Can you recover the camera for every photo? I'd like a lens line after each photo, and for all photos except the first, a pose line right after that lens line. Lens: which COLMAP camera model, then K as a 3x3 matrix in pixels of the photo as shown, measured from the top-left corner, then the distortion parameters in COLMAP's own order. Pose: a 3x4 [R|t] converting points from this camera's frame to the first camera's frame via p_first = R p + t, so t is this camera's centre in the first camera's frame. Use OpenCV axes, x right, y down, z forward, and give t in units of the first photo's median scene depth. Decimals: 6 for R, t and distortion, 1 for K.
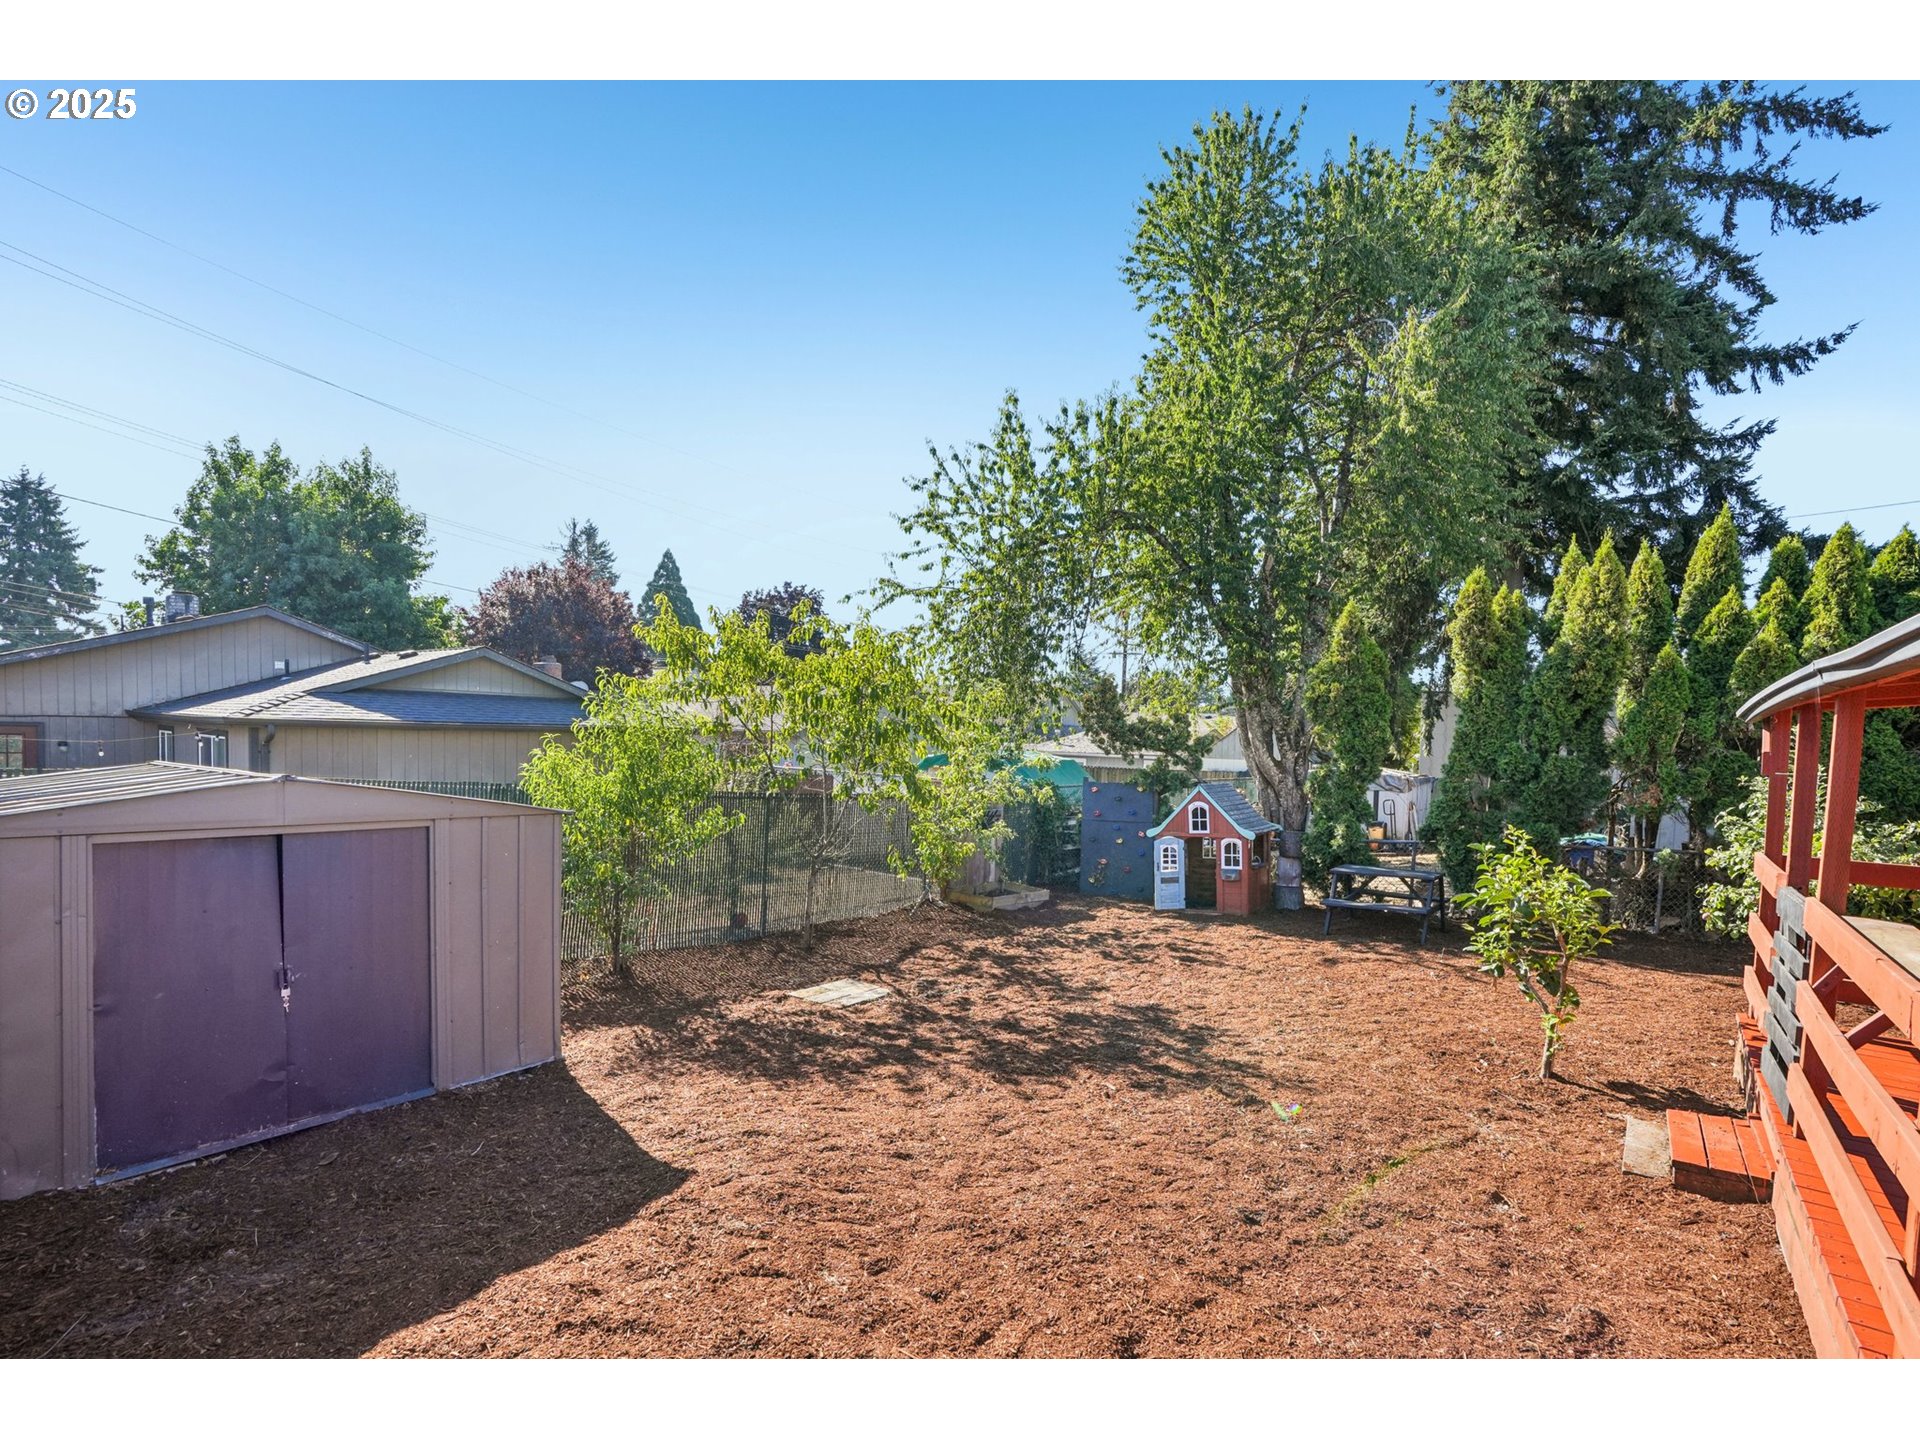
lens RADIAL K [[883.2, 0, 962.4], [0, 883.2, 758.5], [0, 0, 1]] dist [-0.011484, -0.000014]
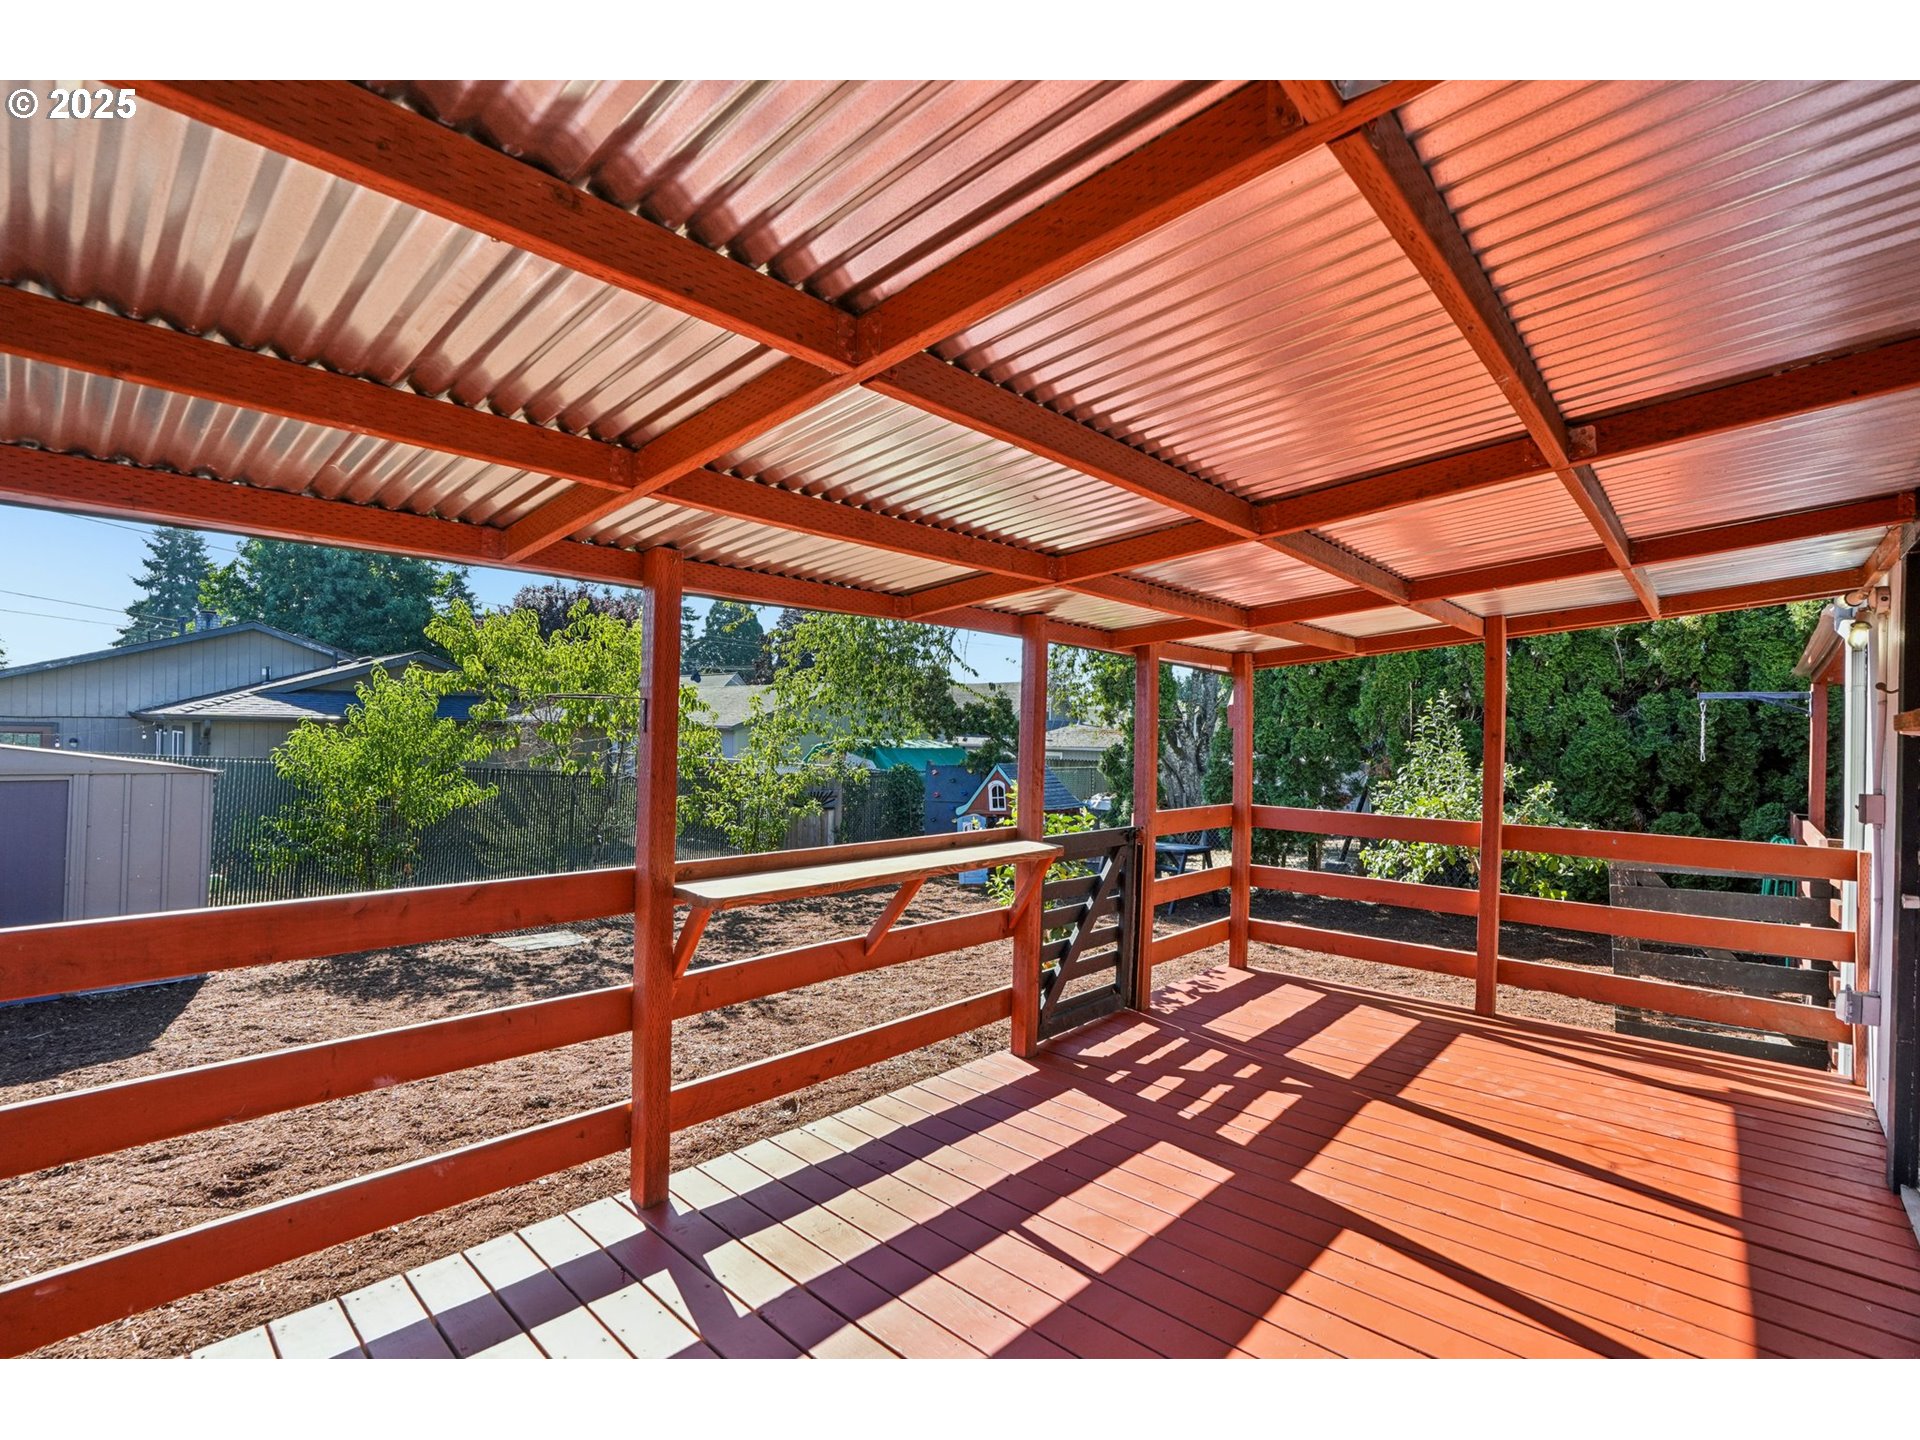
lens RADIAL K [[872.9, 0, 960.0], [0, 872.9, 720.0], [0, 0, 1]] dist [0.000739, 0.000326]
pose [[0.993539, -0.014528, -0.112556, 0.317642], [0.009027, 0.998747, -0.049229, 0.025921], [0.113130, 0.047895, 0.992425, -0.037102]]
